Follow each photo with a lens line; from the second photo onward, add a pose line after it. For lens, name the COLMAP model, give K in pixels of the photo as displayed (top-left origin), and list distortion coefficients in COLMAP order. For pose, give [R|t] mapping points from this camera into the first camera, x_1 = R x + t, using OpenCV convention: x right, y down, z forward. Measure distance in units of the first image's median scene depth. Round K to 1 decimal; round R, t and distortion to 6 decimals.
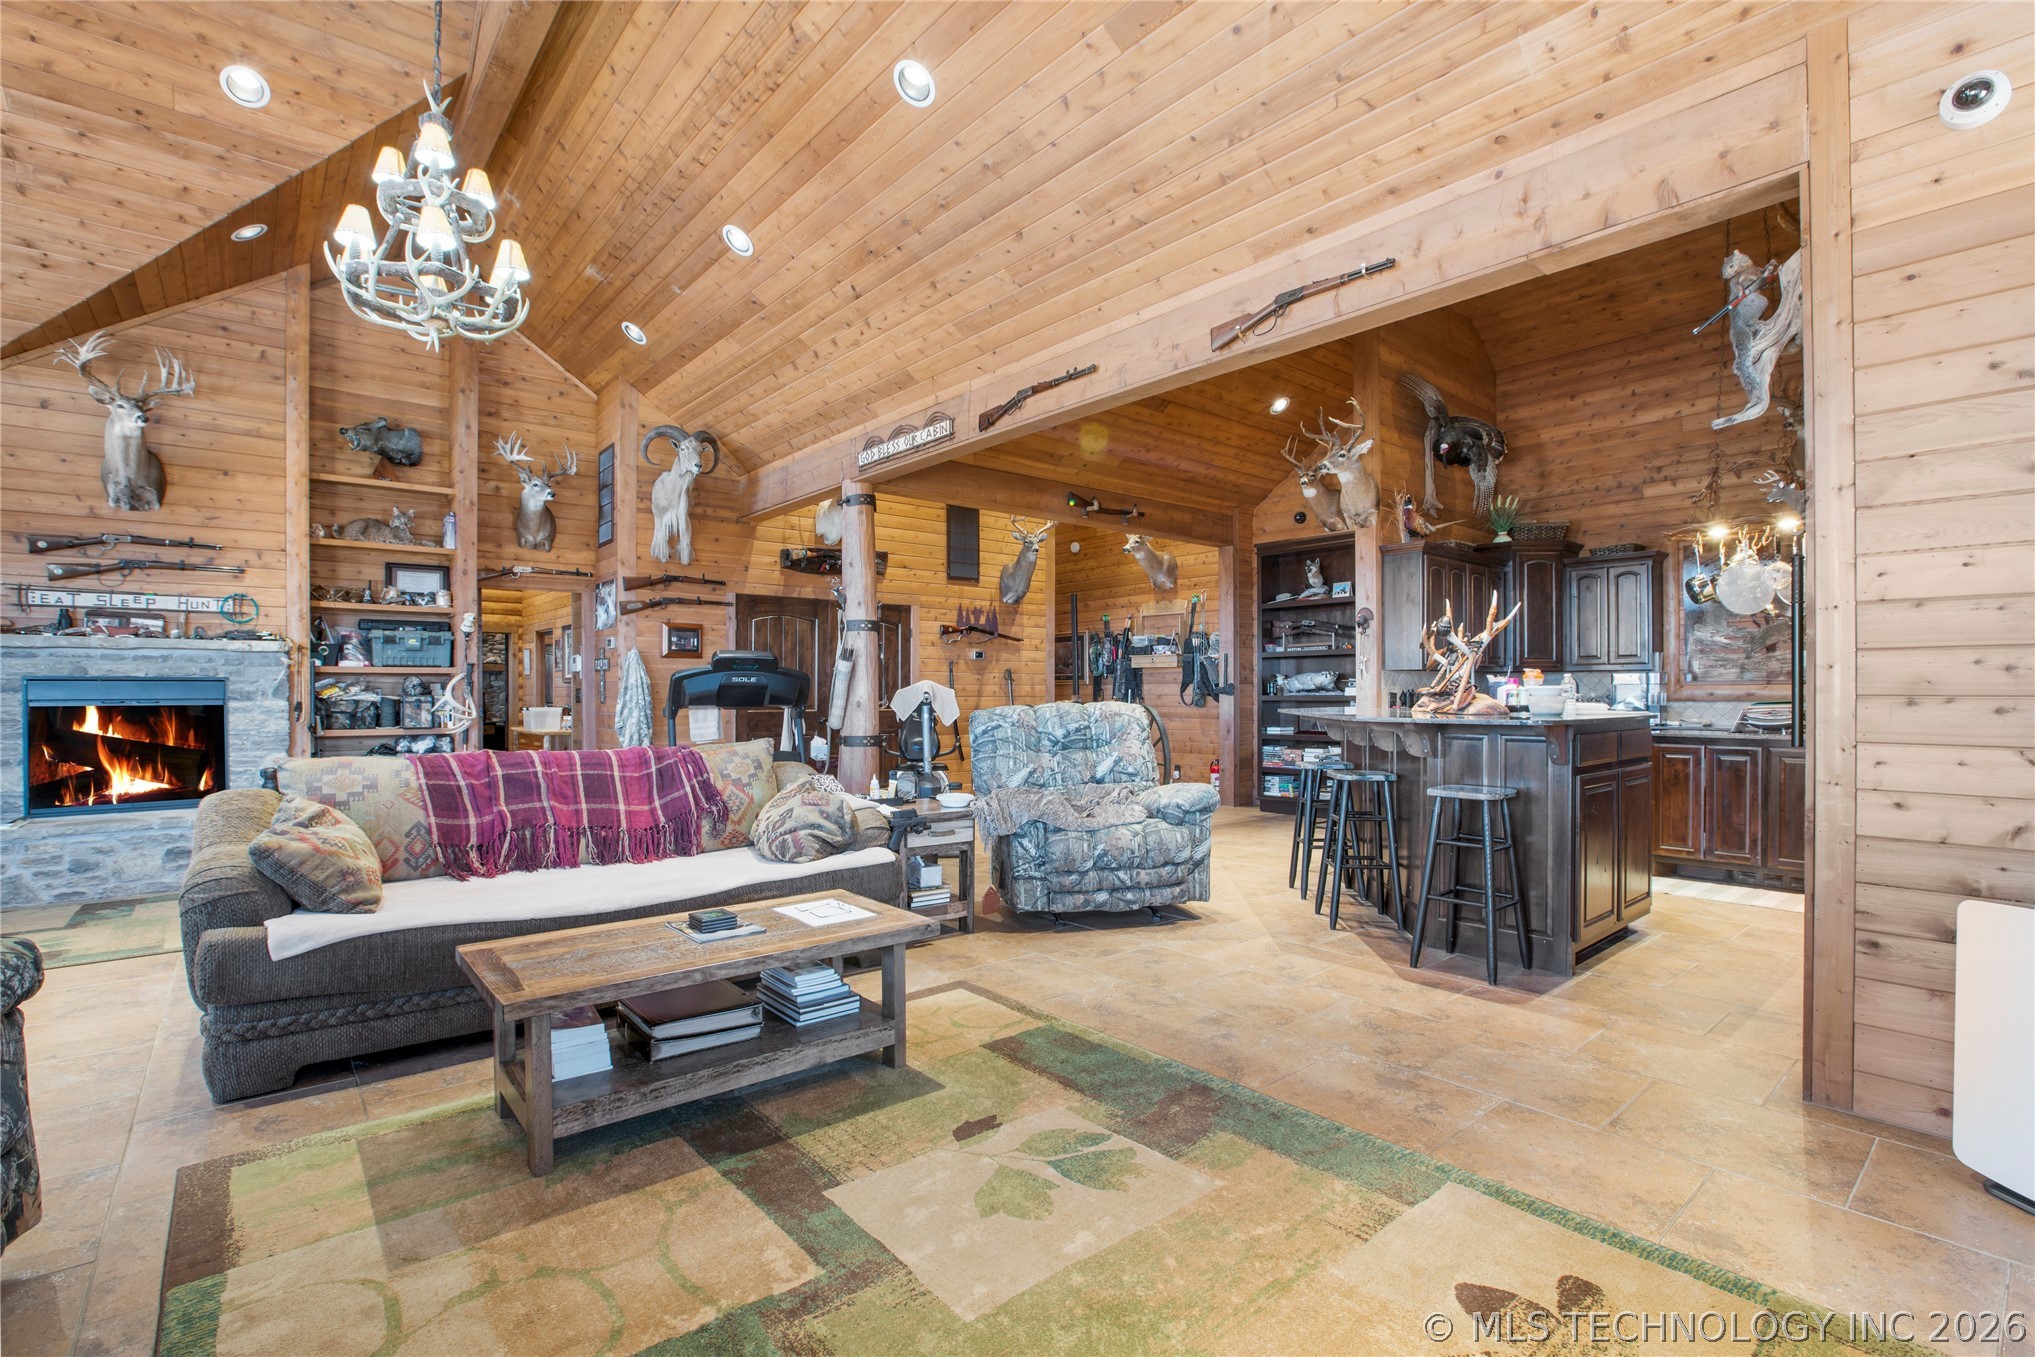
lens RADIAL K [[933.6, 0, 1013.2], [0, 933.6, 696.3], [0, 0, 1]] dist [-0.036893, 0.002527]
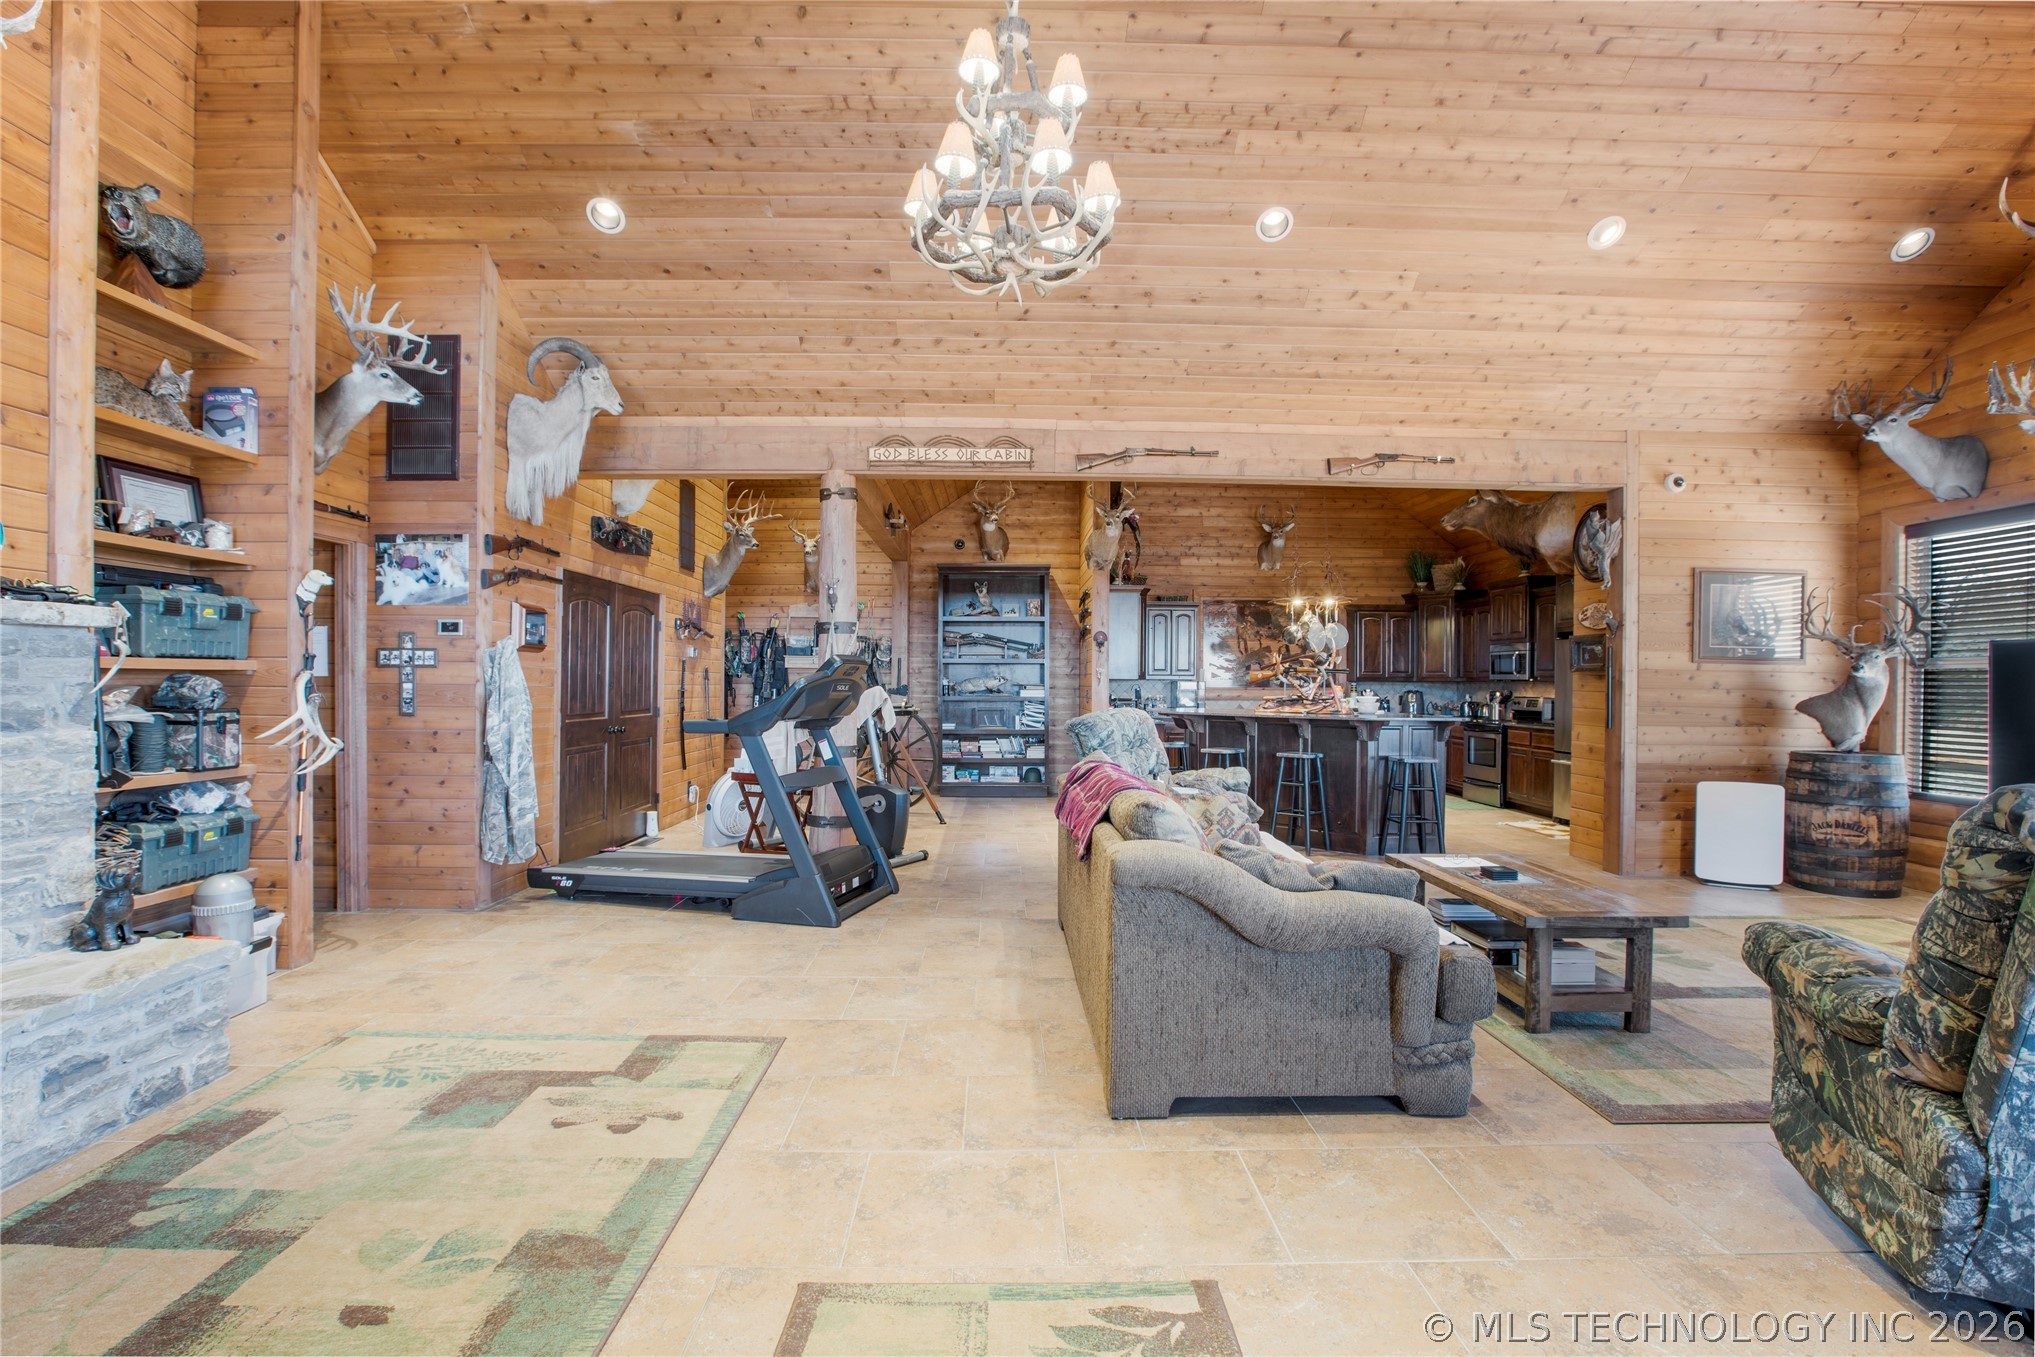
lens RADIAL K [[933.6, 0, 1010.8], [0, 933.6, 688.4], [0, 0, 1]] dist [-0.036893, 0.002527]
pose [[0.631541, 0.001225, 0.775341, -0.735580], [-0.004194, 0.999990, 0.001836, -0.016587], [-0.775331, -0.004411, 0.631540, 0.265339]]
